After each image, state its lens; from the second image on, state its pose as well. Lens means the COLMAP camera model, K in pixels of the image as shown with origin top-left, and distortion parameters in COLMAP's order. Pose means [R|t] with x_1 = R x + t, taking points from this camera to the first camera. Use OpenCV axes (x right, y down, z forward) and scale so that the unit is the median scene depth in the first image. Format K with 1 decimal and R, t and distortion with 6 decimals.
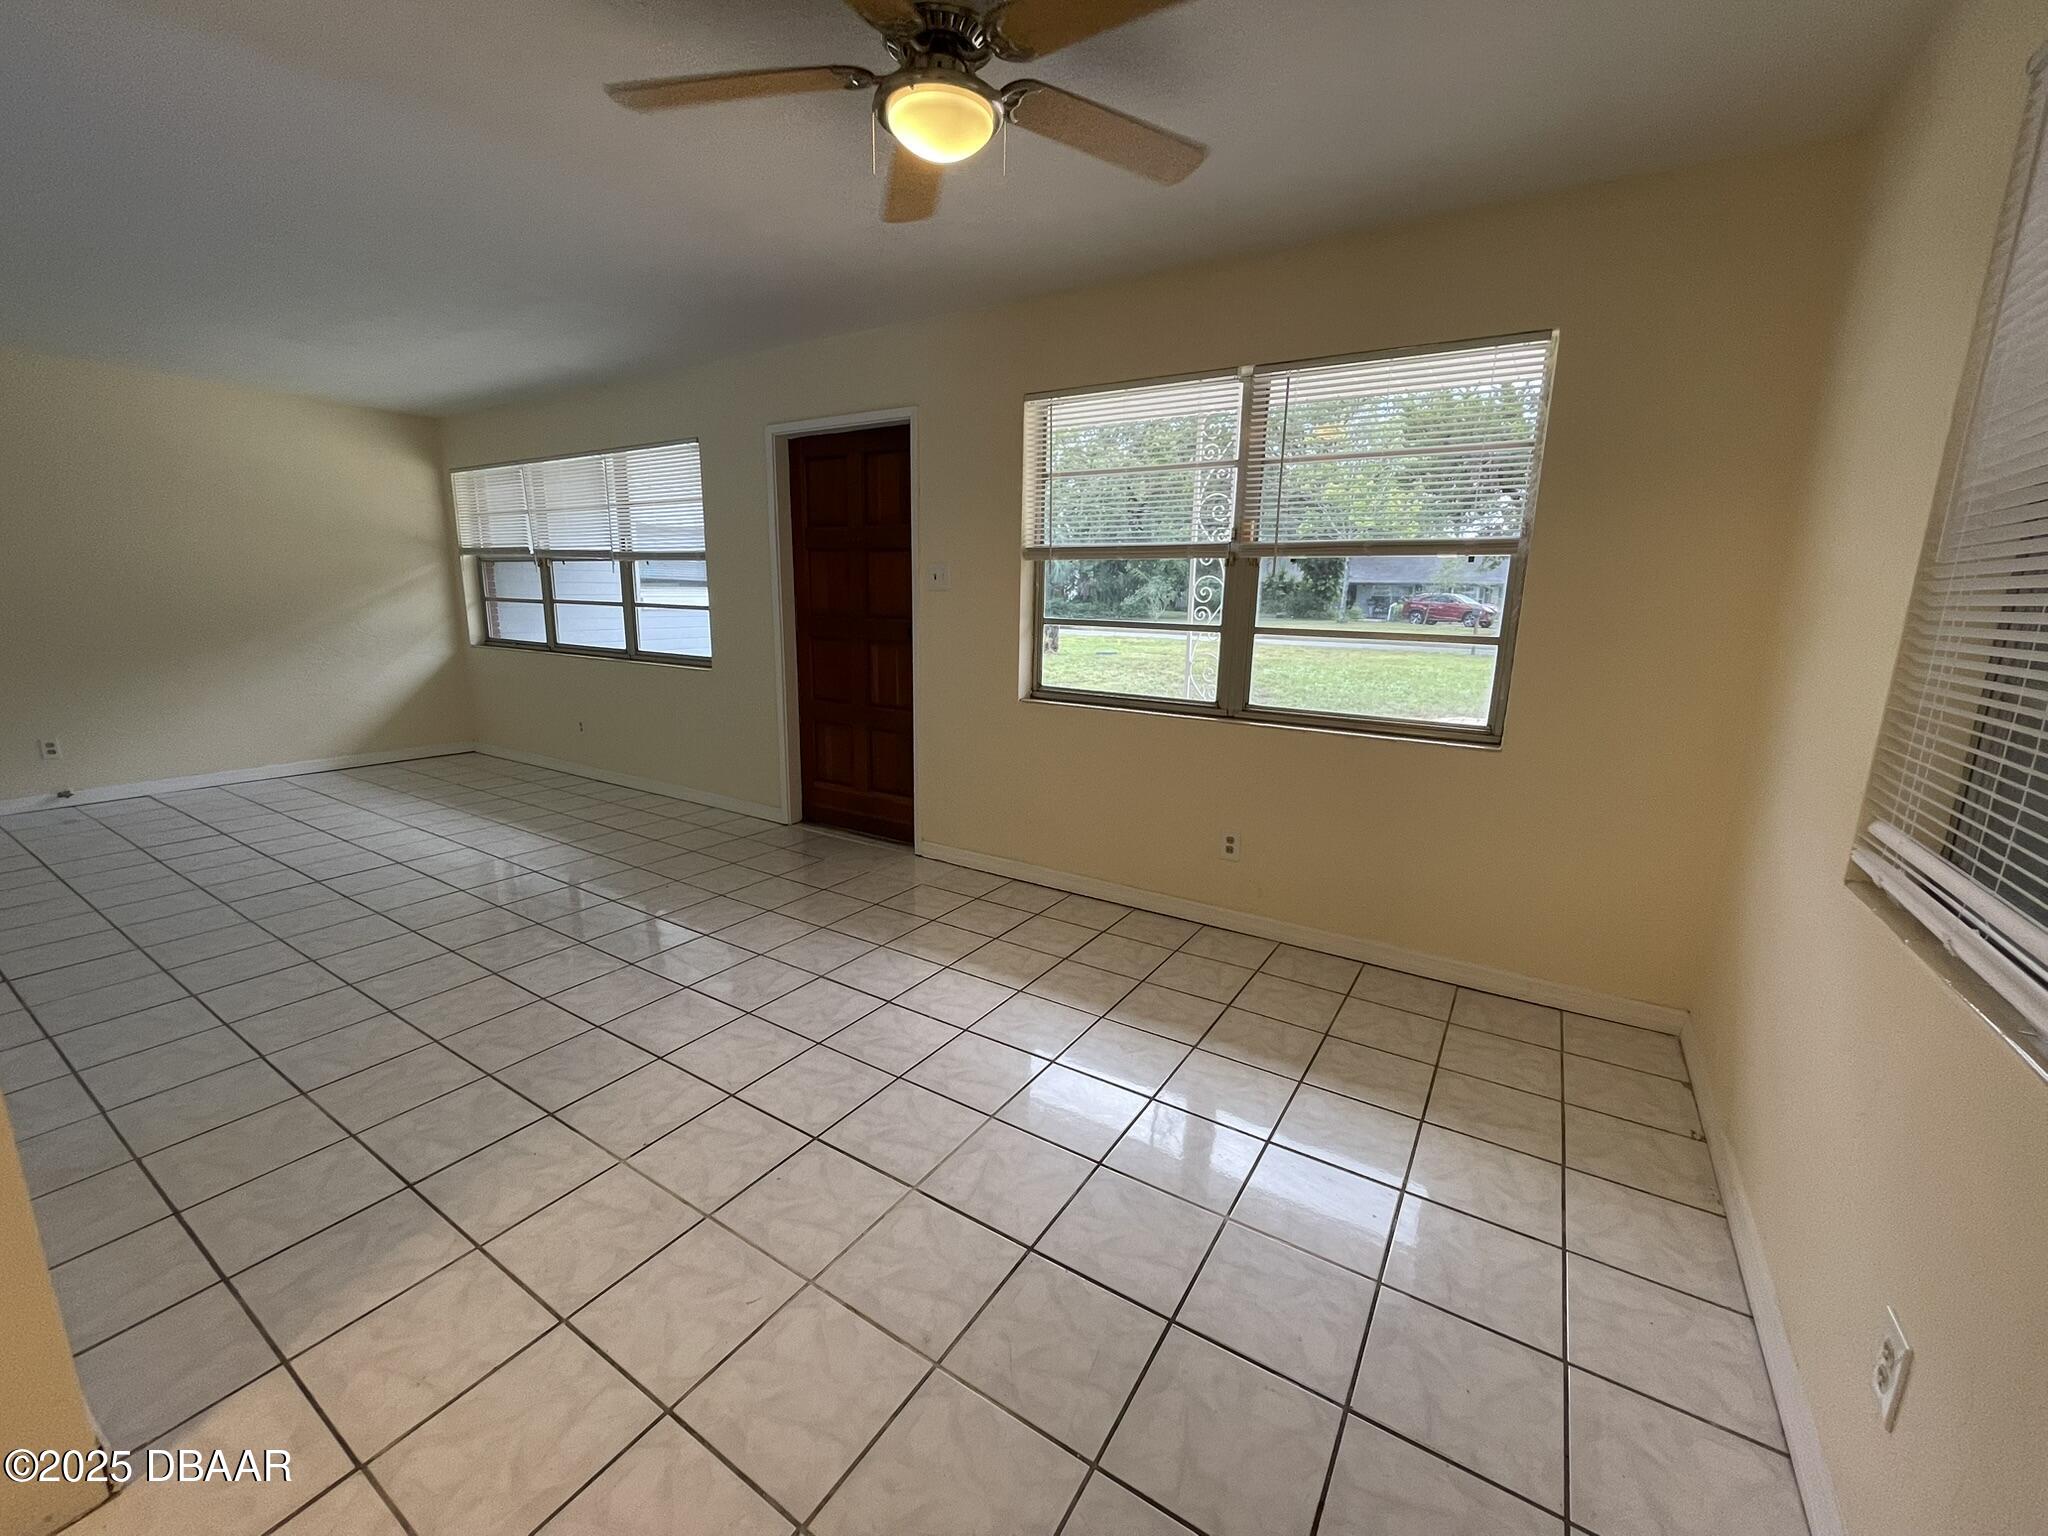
lens RADIAL K [[823.9, 0, 1025.6], [0, 823.9, 765.9], [0, 0, 1]] dist [-0.004628, 0.000044]
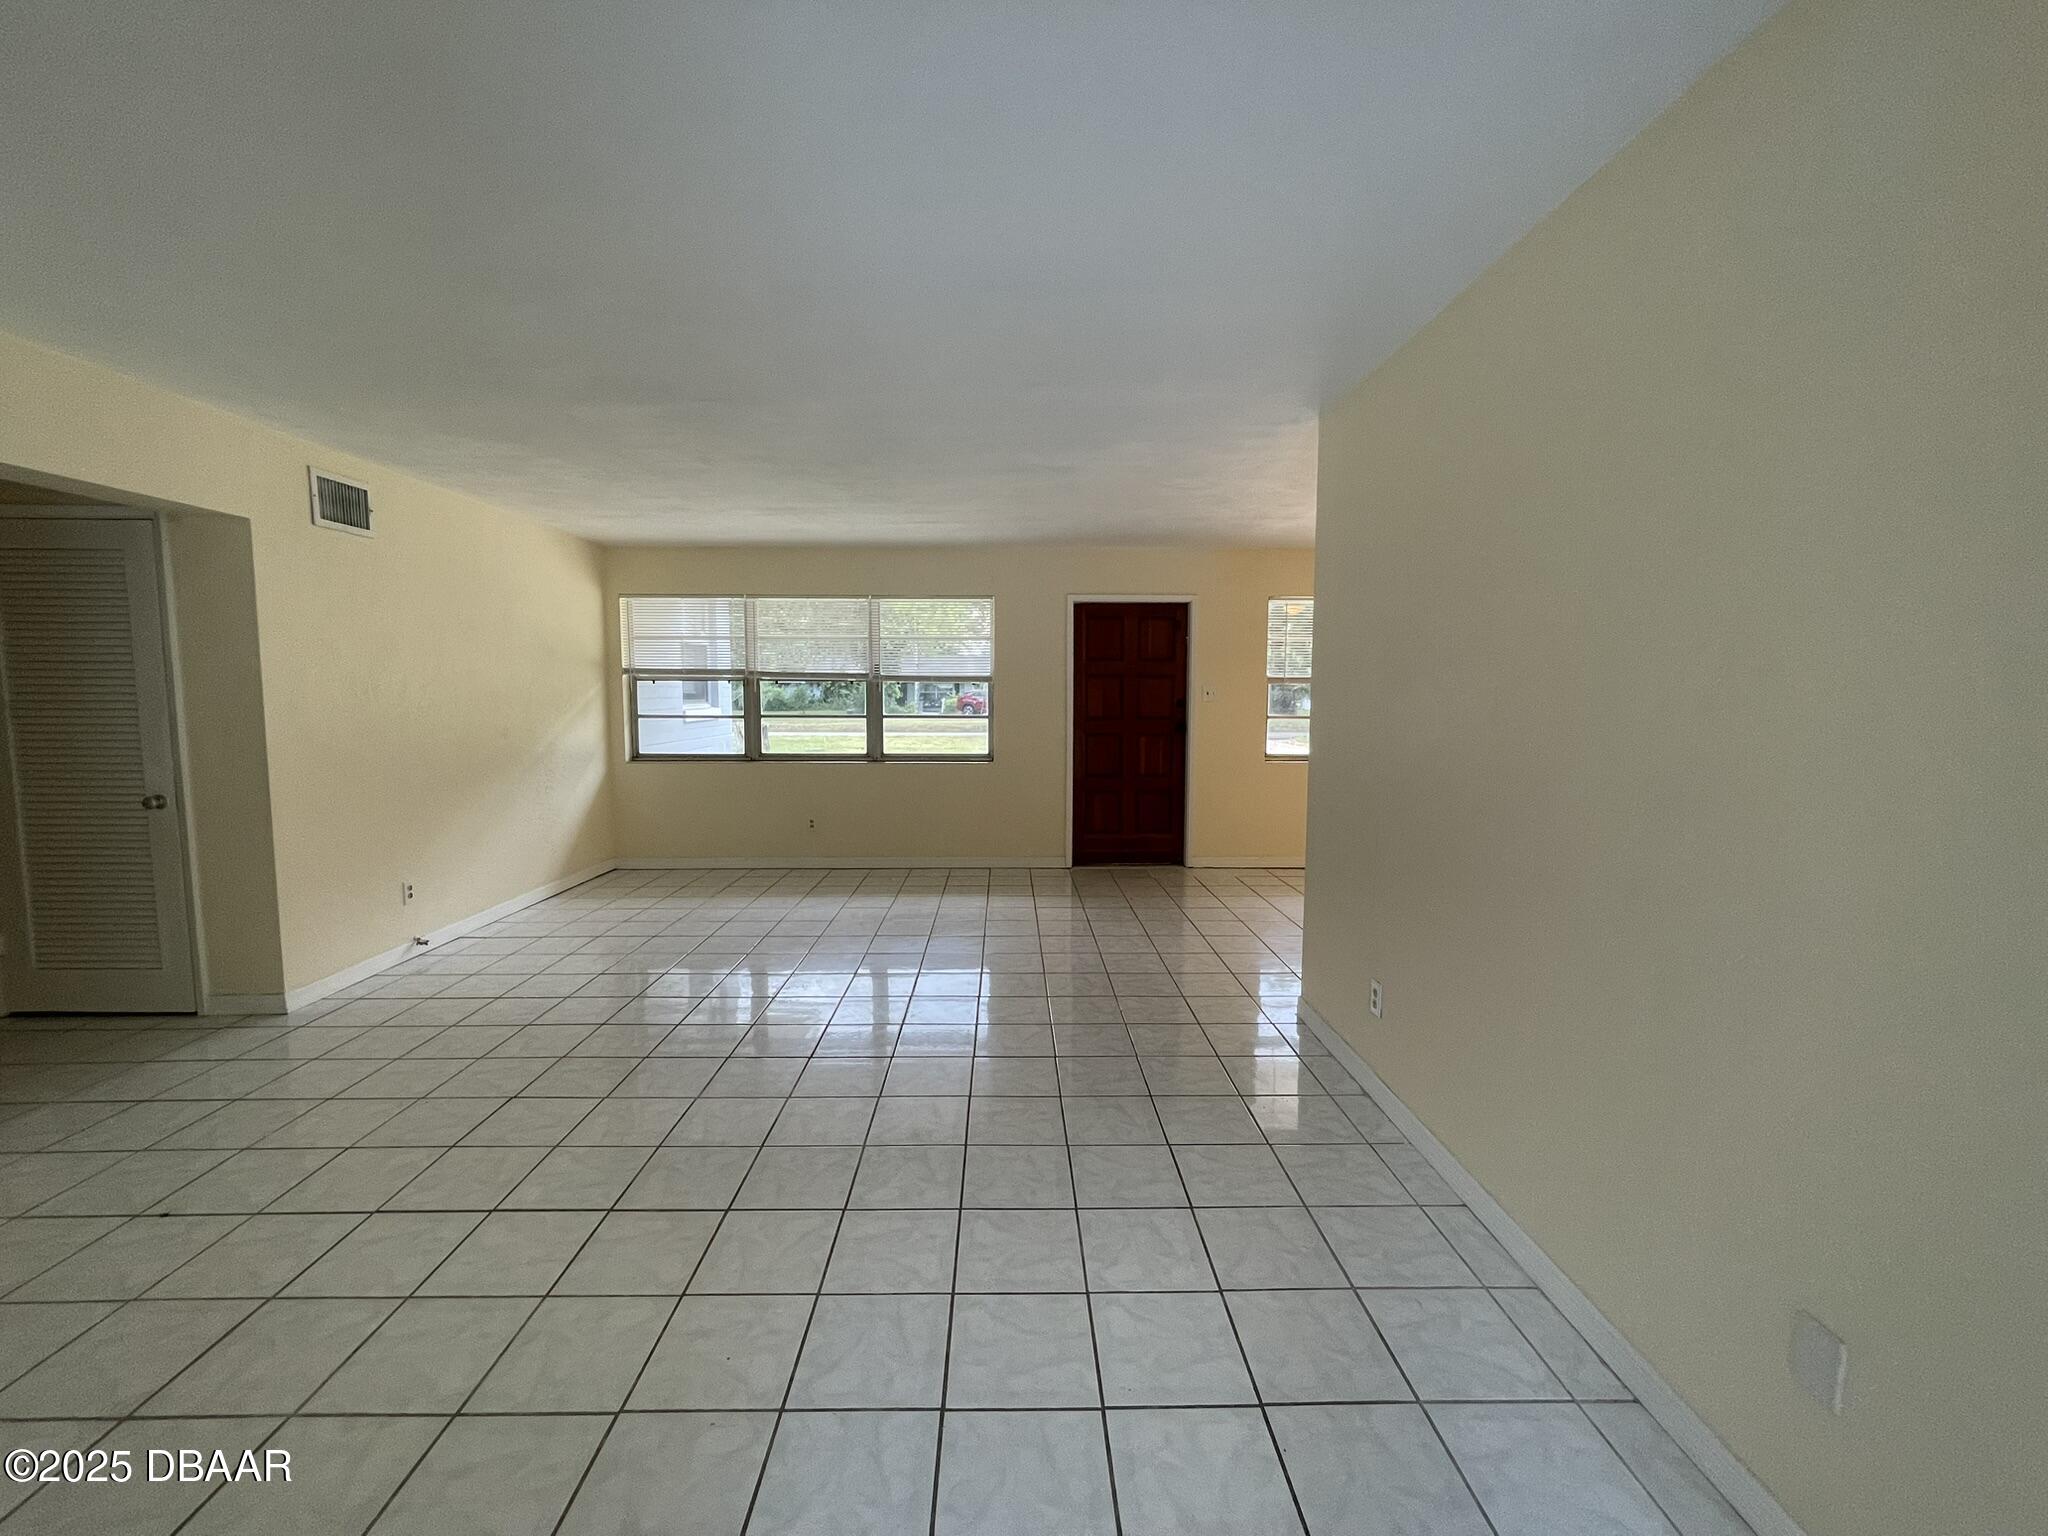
lens RADIAL K [[823.9, 0, 1007.3], [0, 823.9, 768.0], [0, 0, 1]] dist [-0.004628, 0.000044]
pose [[0.844561, -0.067249, 0.531219, -0.953330], [0.124003, 0.989676, -0.071860, -0.007224], [-0.520902, 0.126563, 0.844182, -0.126314]]
